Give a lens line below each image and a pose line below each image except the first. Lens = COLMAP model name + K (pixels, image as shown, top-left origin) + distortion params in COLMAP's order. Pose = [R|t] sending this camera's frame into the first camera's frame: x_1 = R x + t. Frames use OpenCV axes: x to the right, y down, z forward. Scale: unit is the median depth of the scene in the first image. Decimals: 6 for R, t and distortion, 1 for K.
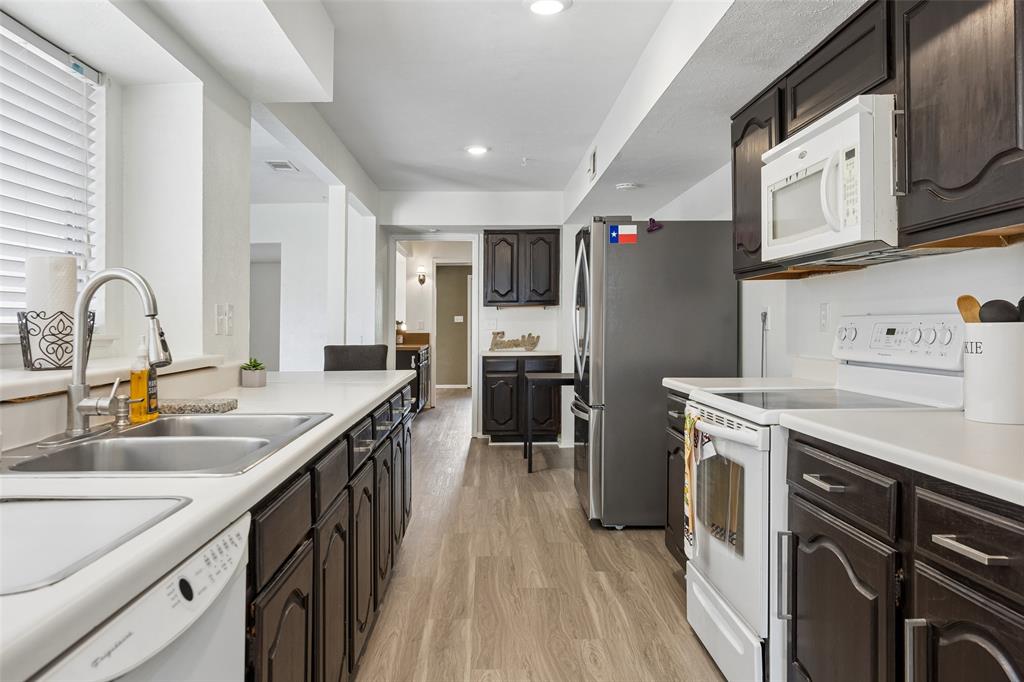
lens RADIAL K [[763.8, 0, 508.4], [0, 763.8, 320.7], [0, 0, 1]] dist [-0.012730, -0.003963]
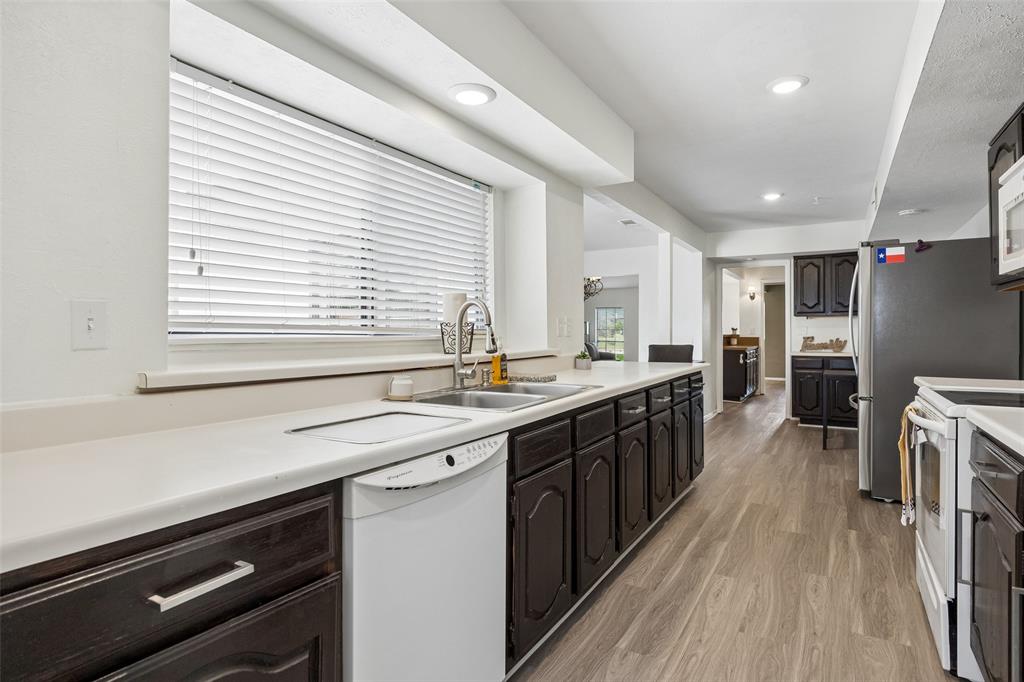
lens RADIAL K [[548.1, 0, 512.0], [0, 548.1, 341.0], [0, 0, 1]] dist [-0.040659, 0.022891]
pose [[0.846572, 0.013549, -0.532102, 0.125195], [-0.000487, 0.999695, 0.024679, -0.000085], [0.532274, -0.020633, 0.846321, -0.034733]]
